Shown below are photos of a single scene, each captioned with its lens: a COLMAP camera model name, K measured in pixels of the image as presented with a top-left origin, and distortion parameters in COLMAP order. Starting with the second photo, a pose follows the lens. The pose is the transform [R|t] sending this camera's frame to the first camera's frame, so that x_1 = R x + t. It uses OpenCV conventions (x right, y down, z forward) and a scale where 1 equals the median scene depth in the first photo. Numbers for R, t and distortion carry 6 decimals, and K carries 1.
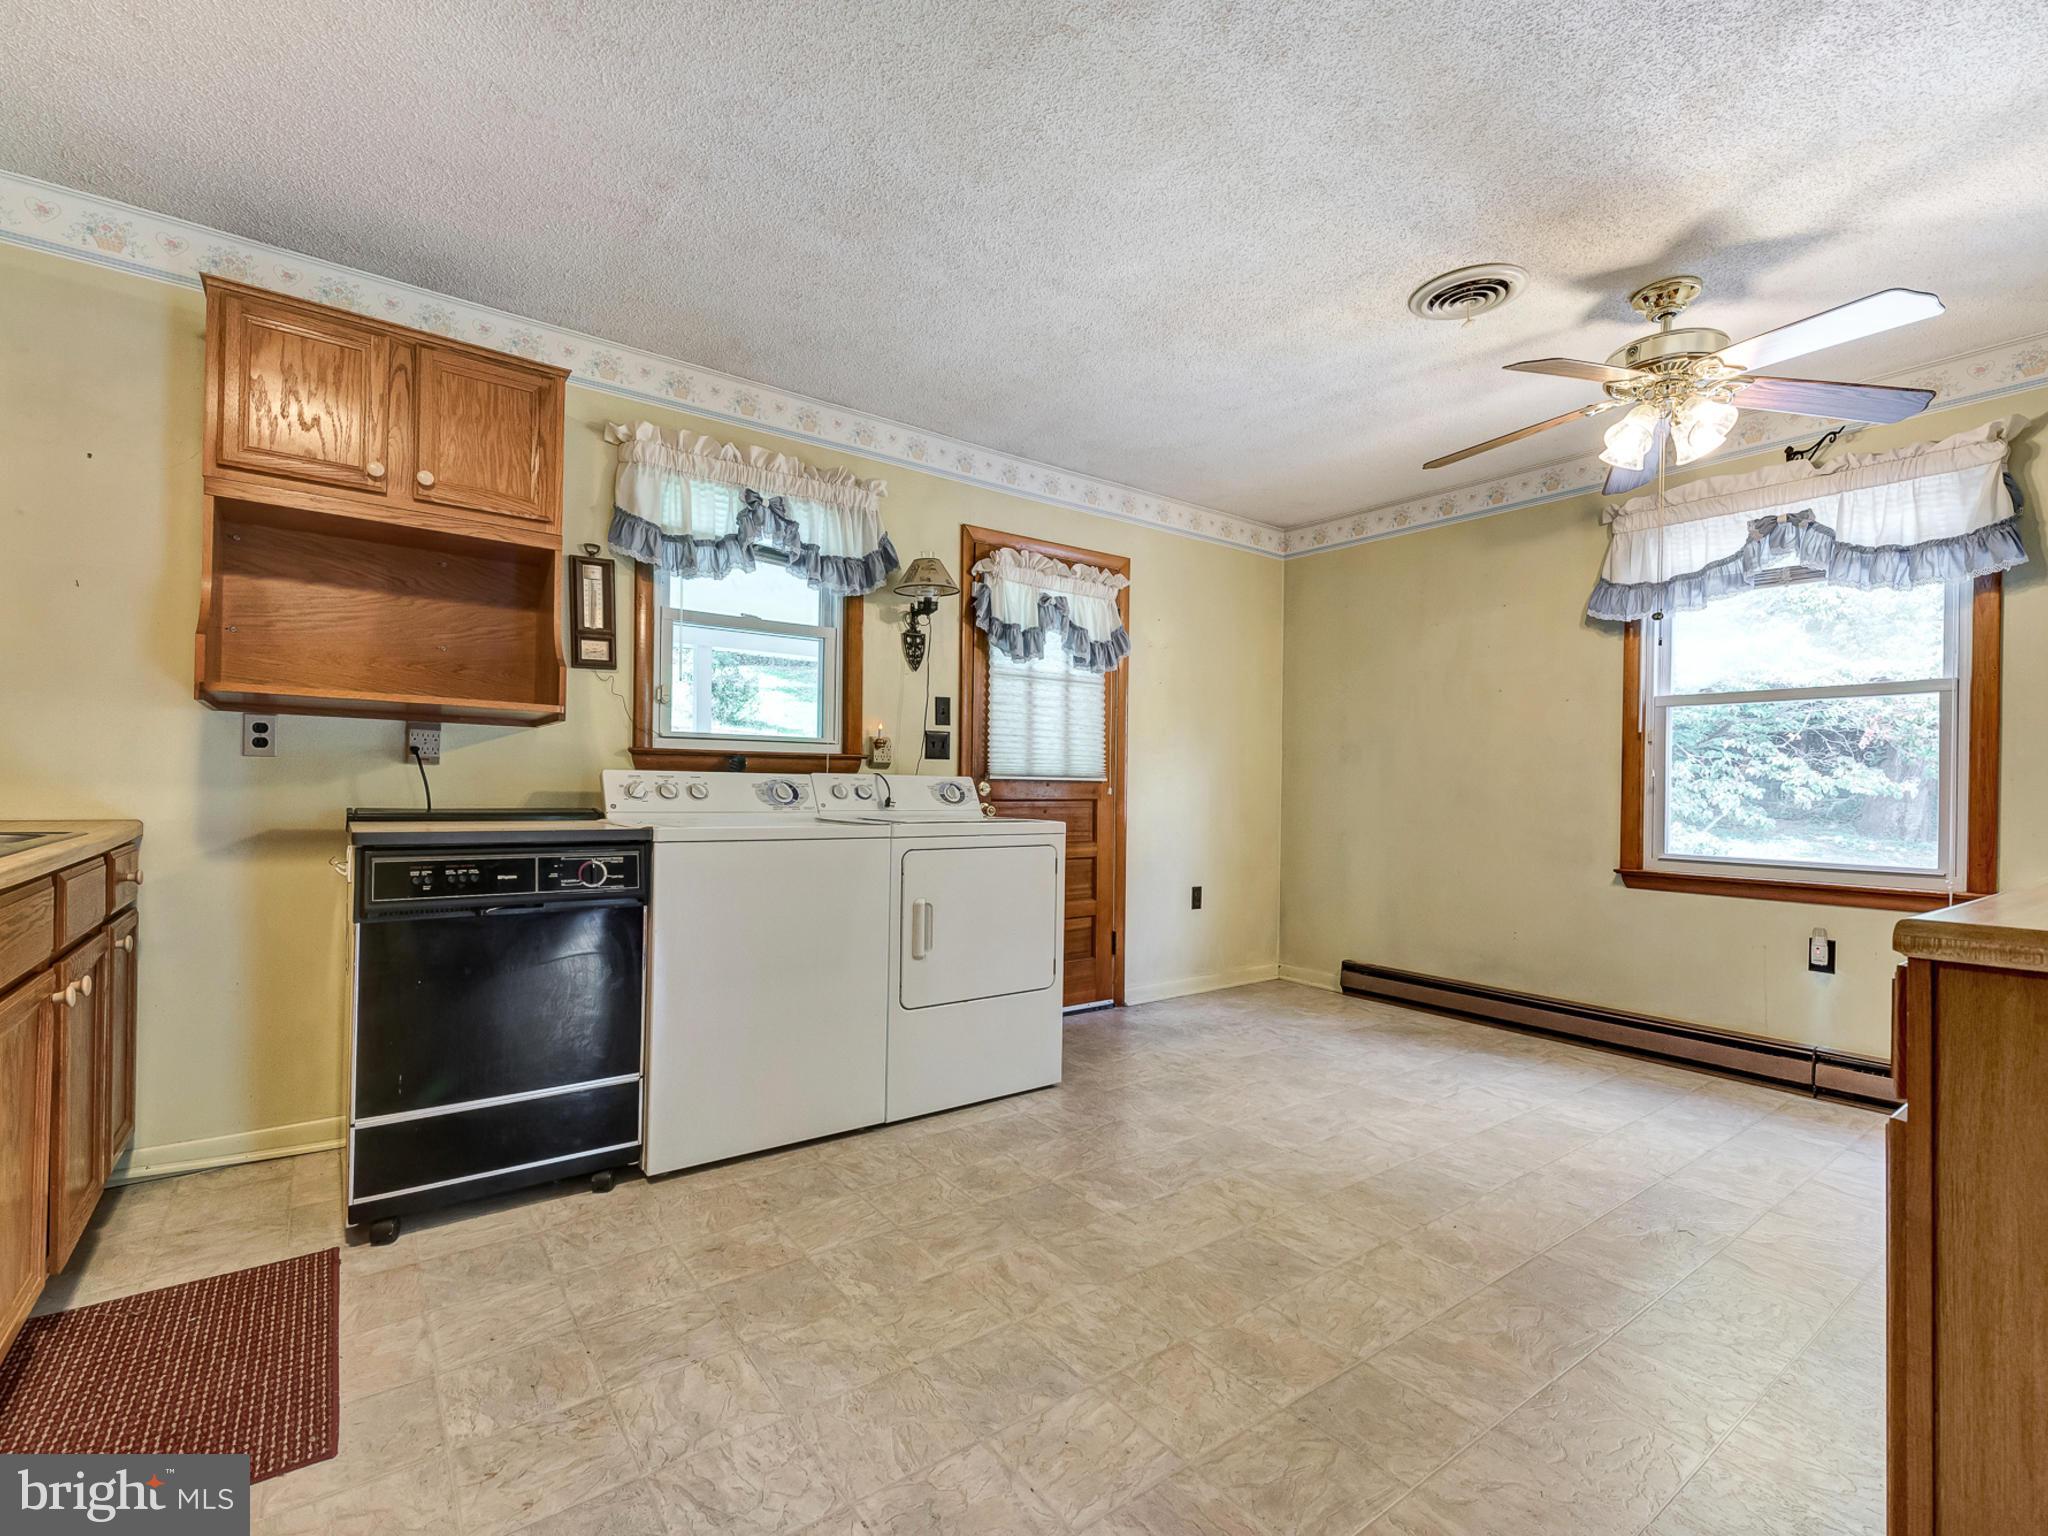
lens RADIAL K [[902.6, 0, 1027.0], [0, 902.6, 784.6], [0, 0, 1]] dist [0.012986, -0.000131]
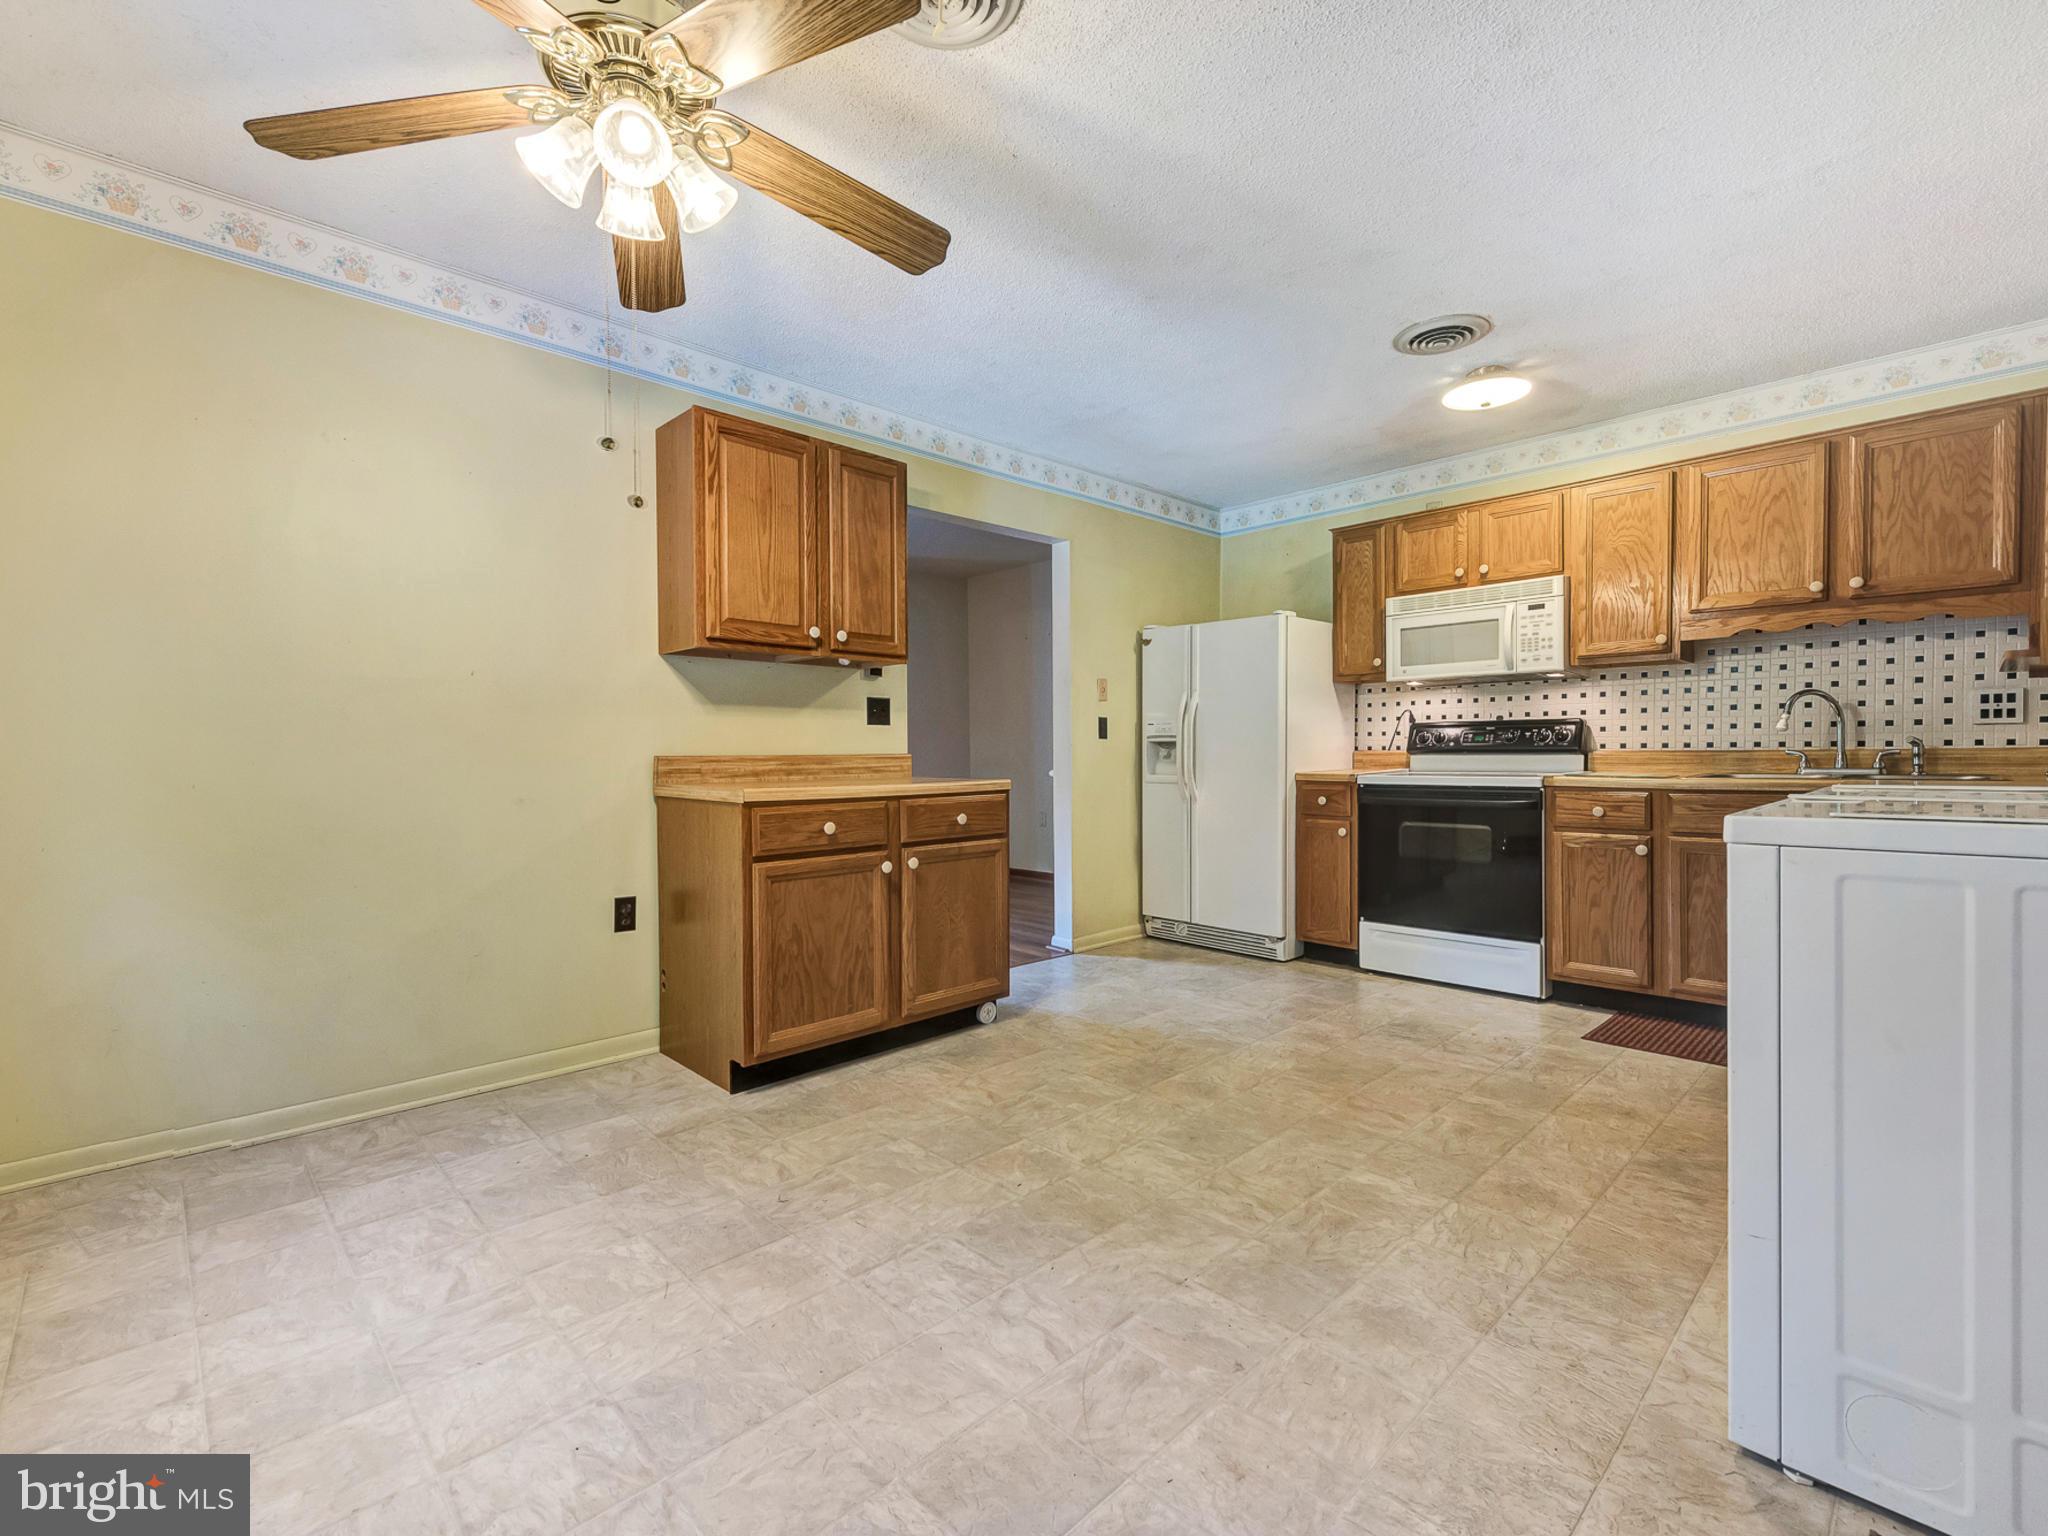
lens RADIAL K [[920.7, 0, 1024.0], [0, 920.7, 768.0], [0, 0, 1]] dist [0.010843, -0.000835]
pose [[-0.990679, -0.007310, -0.136019, 0.447212], [-0.008939, 0.999895, 0.011375, 0.019801], [0.135922, 0.012485, -0.990641, 1.463992]]
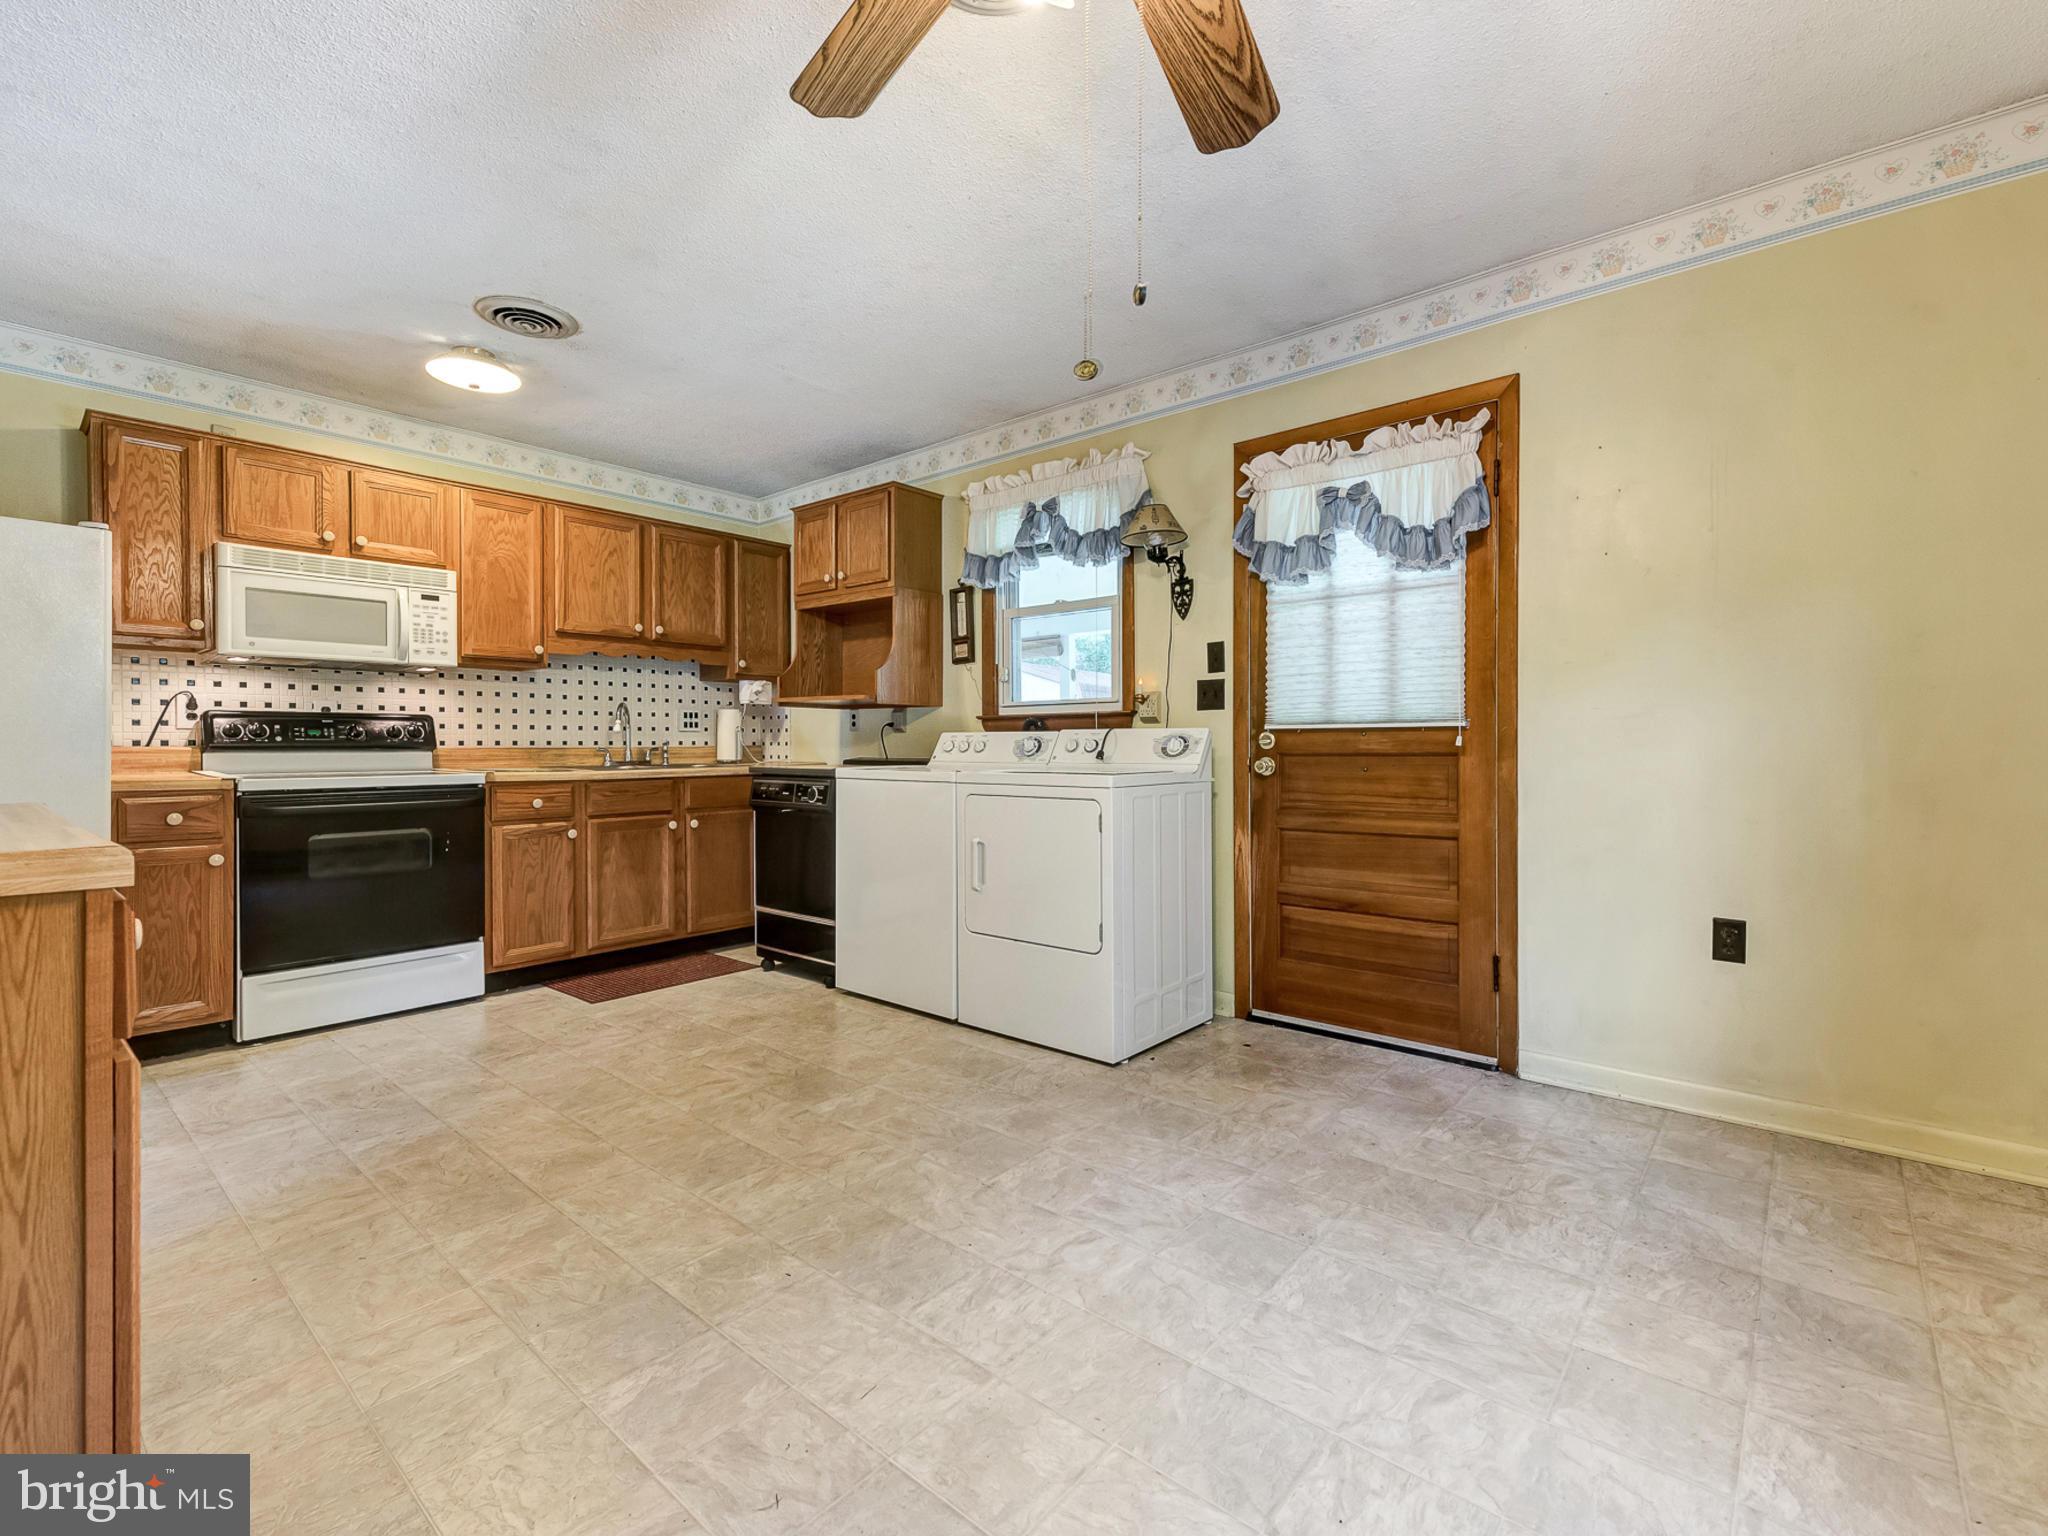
lens RADIAL K [[916.1, 0, 1033.7], [0, 916.1, 753.9], [0, 0, 1]] dist [0.014426, -0.000329]
pose [[0.234063, -0.007280, -0.972194, 0.970538], [0.007883, 0.999953, -0.005590, 0.026265], [0.972190, -0.006356, 0.234109, 0.756795]]
